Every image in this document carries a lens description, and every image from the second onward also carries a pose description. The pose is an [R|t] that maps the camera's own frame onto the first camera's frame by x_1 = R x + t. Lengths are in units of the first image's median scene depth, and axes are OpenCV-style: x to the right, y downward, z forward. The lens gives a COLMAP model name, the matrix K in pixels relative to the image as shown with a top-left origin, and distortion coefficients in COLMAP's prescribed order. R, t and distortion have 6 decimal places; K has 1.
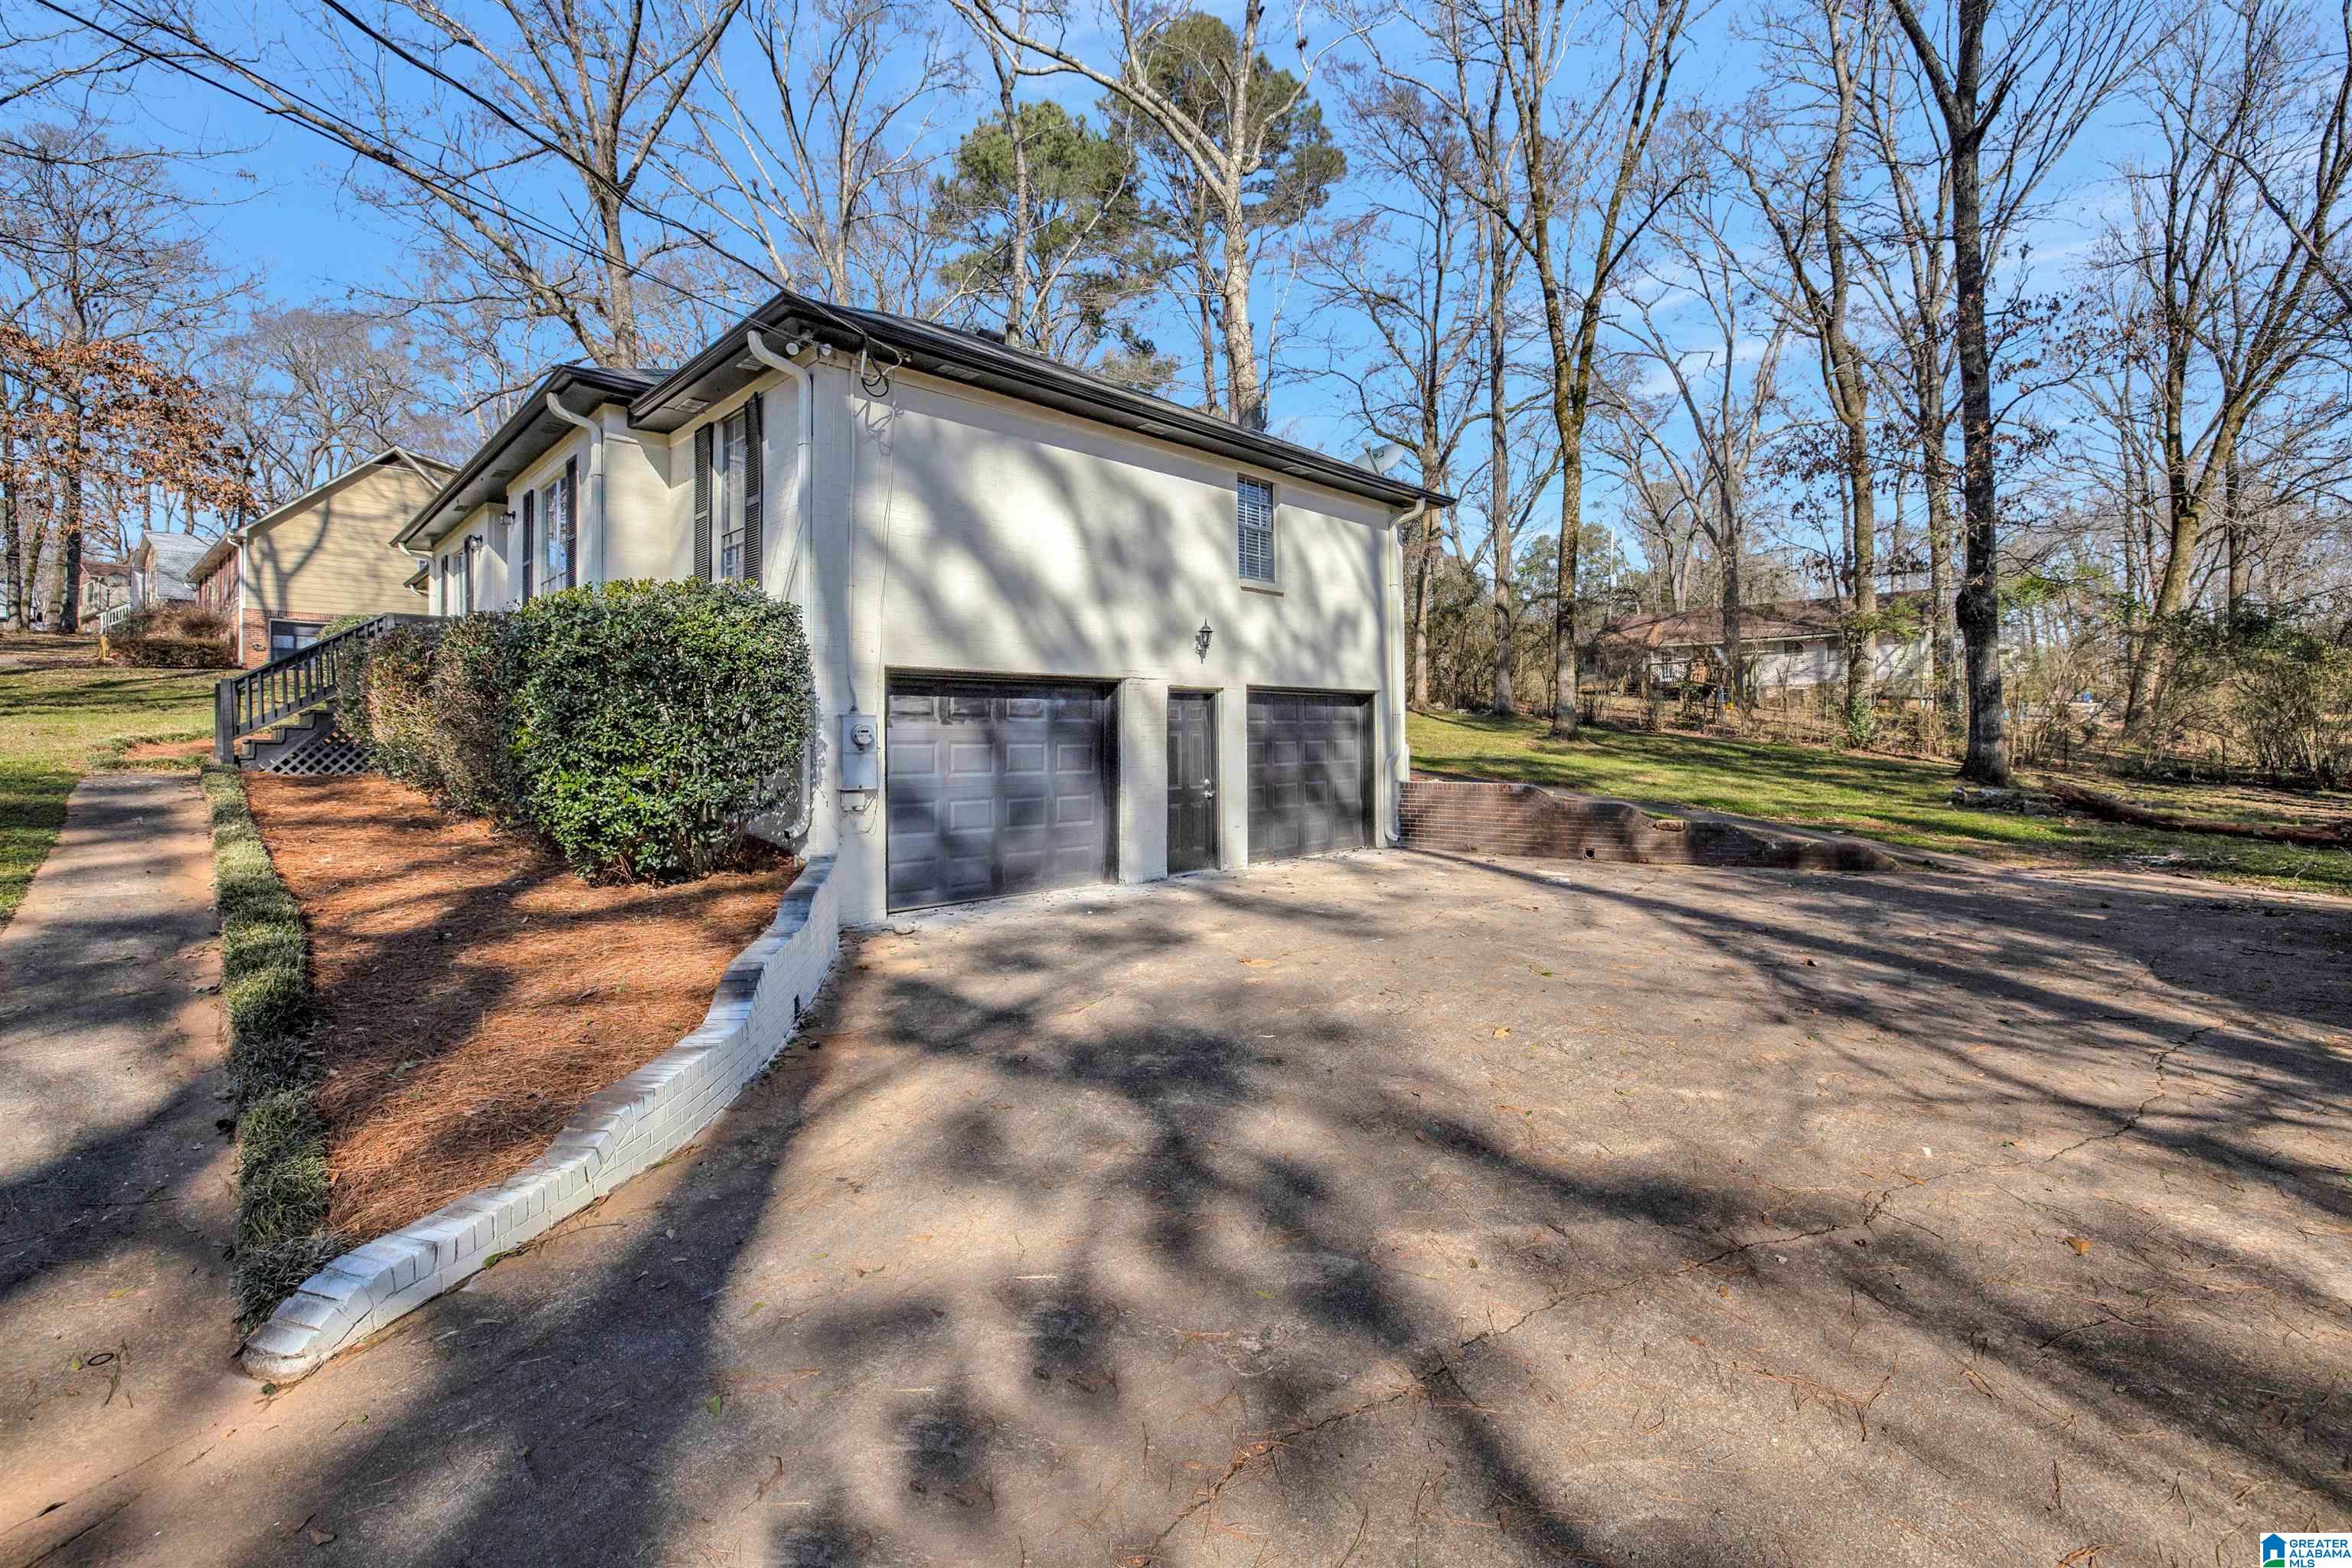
lens RADIAL K [[1036.5, 0, 1181.1], [0, 1036.5, 718.0], [0, 0, 1]] dist [-0.046557, 0.014557]
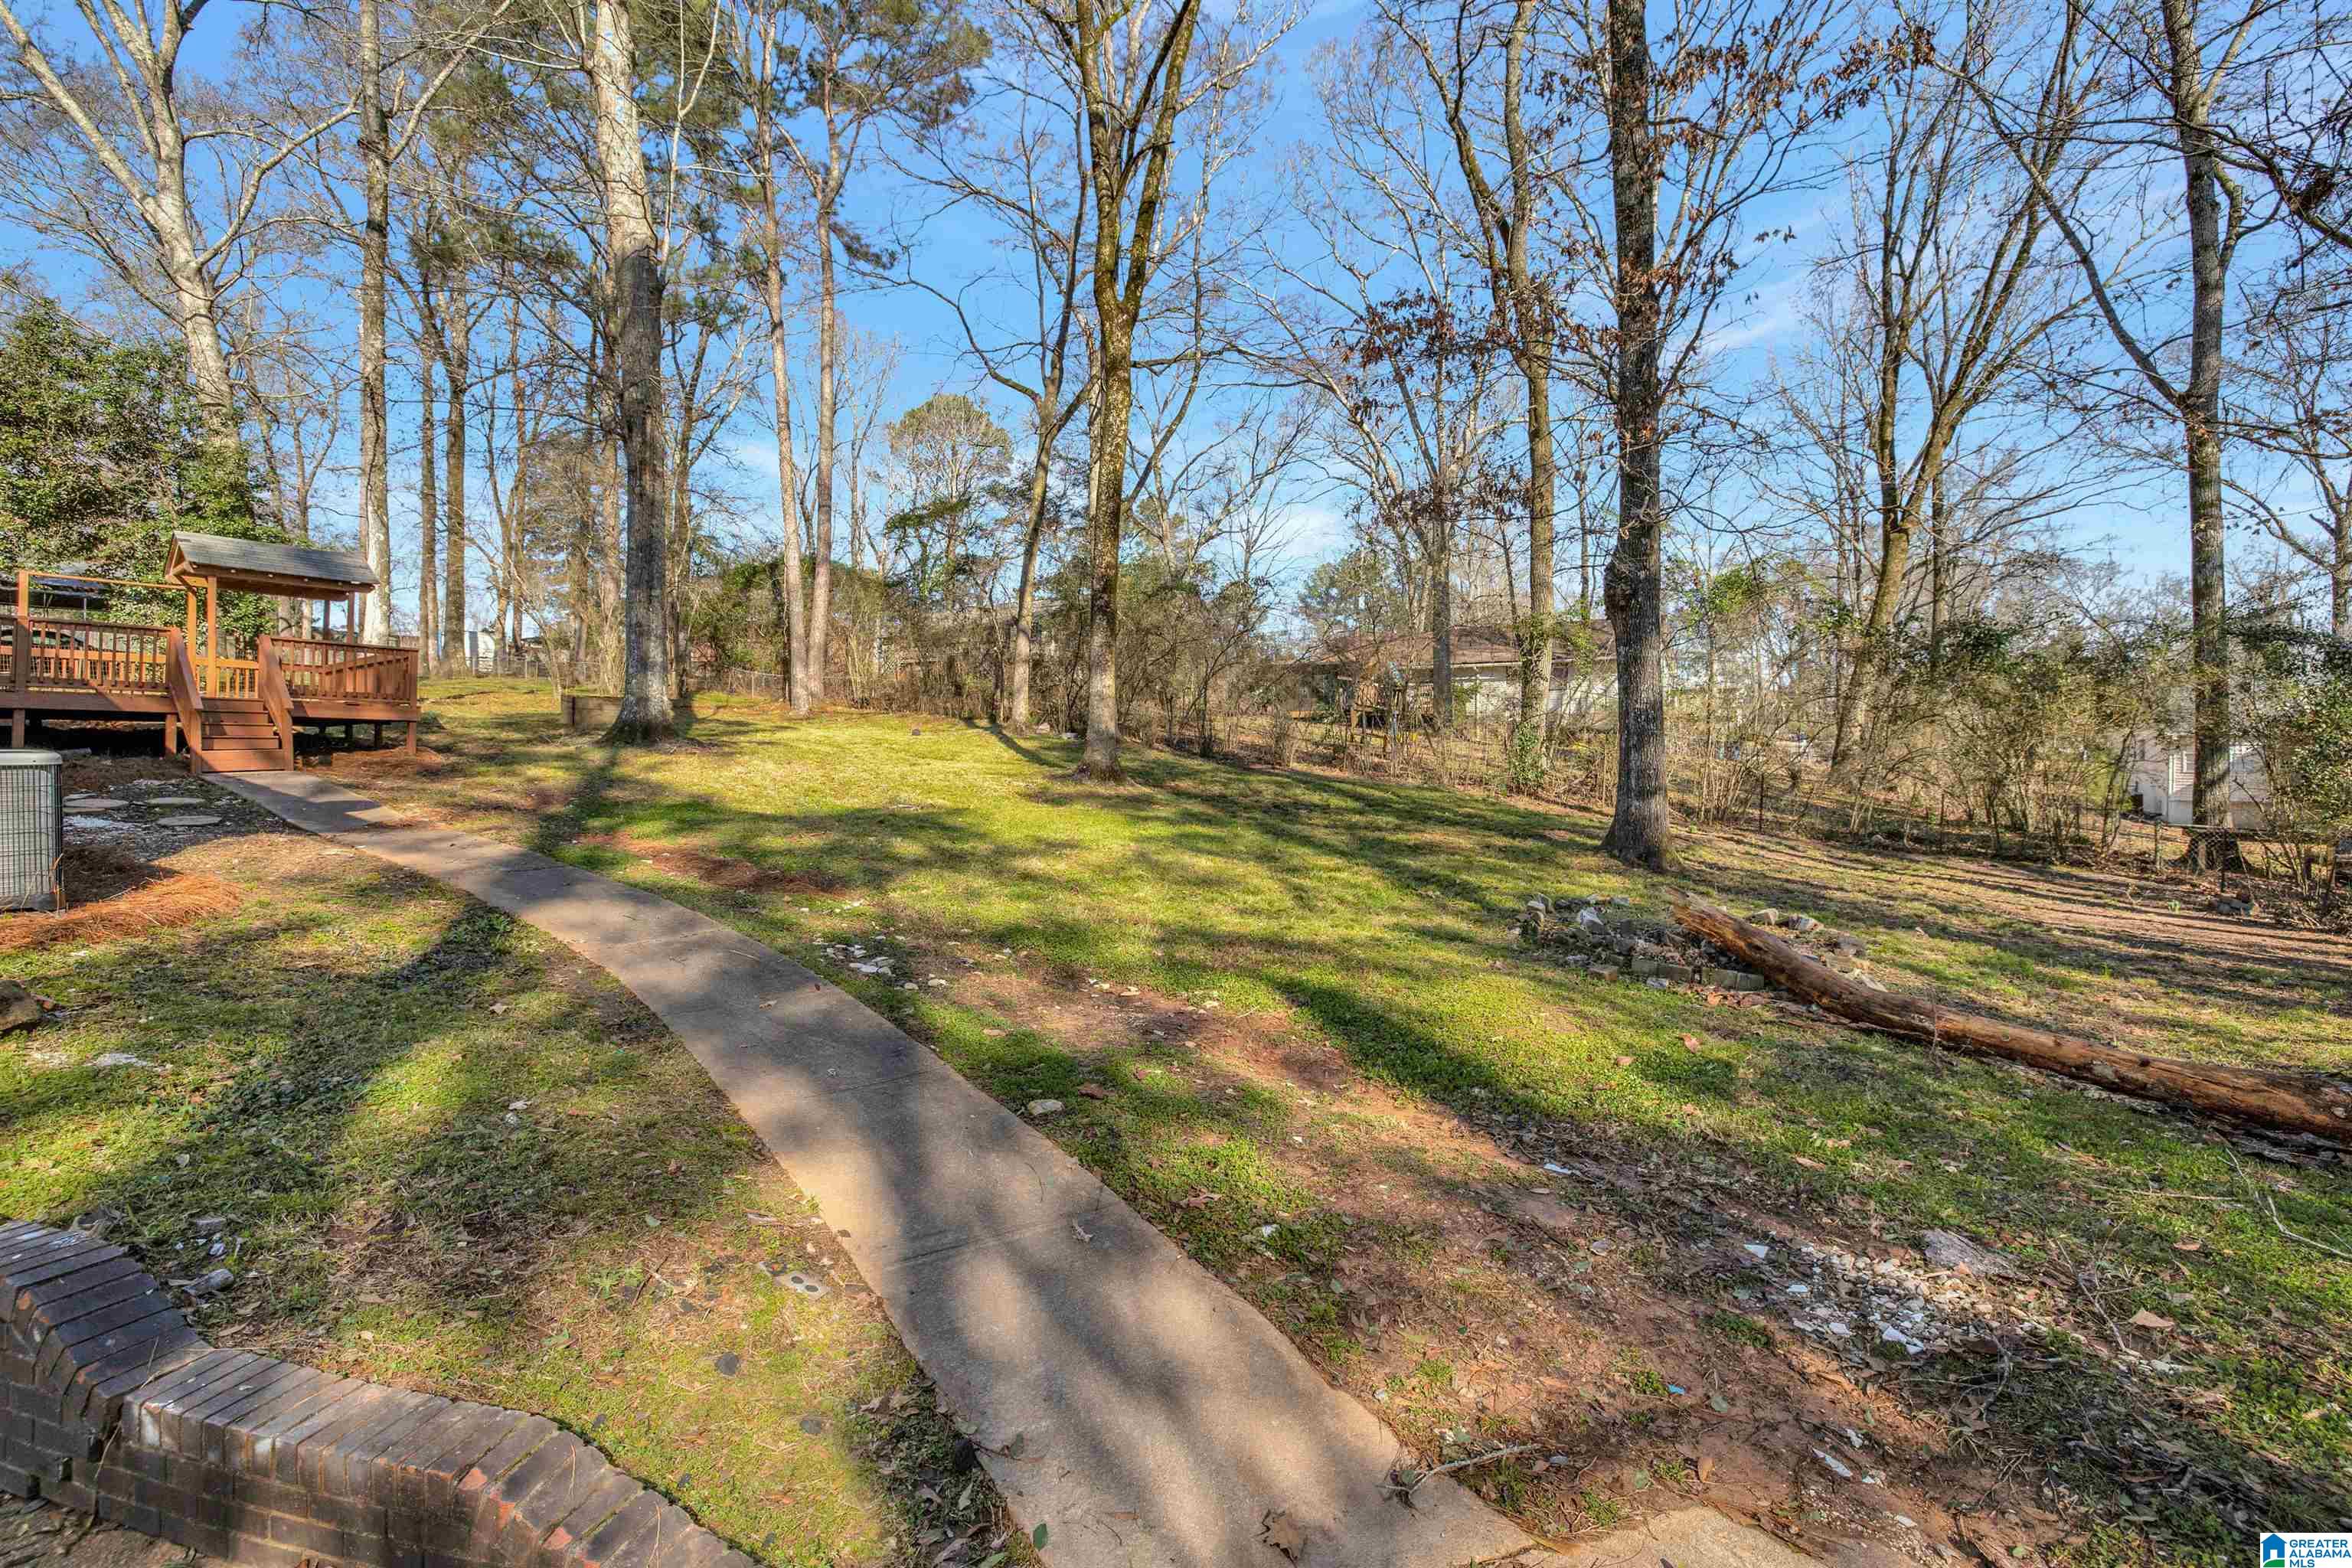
lens RADIAL K [[1042.9, 0, 1186.5], [0, 1042.9, 758.8], [0, 0, 1]] dist [-0.055413, 0.019897]
pose [[0.981875, 0.015945, 0.188860, 0.230740], [-0.019129, 0.999704, 0.015047, -0.003266], [-0.188564, -0.018387, 0.981889, 0.243971]]
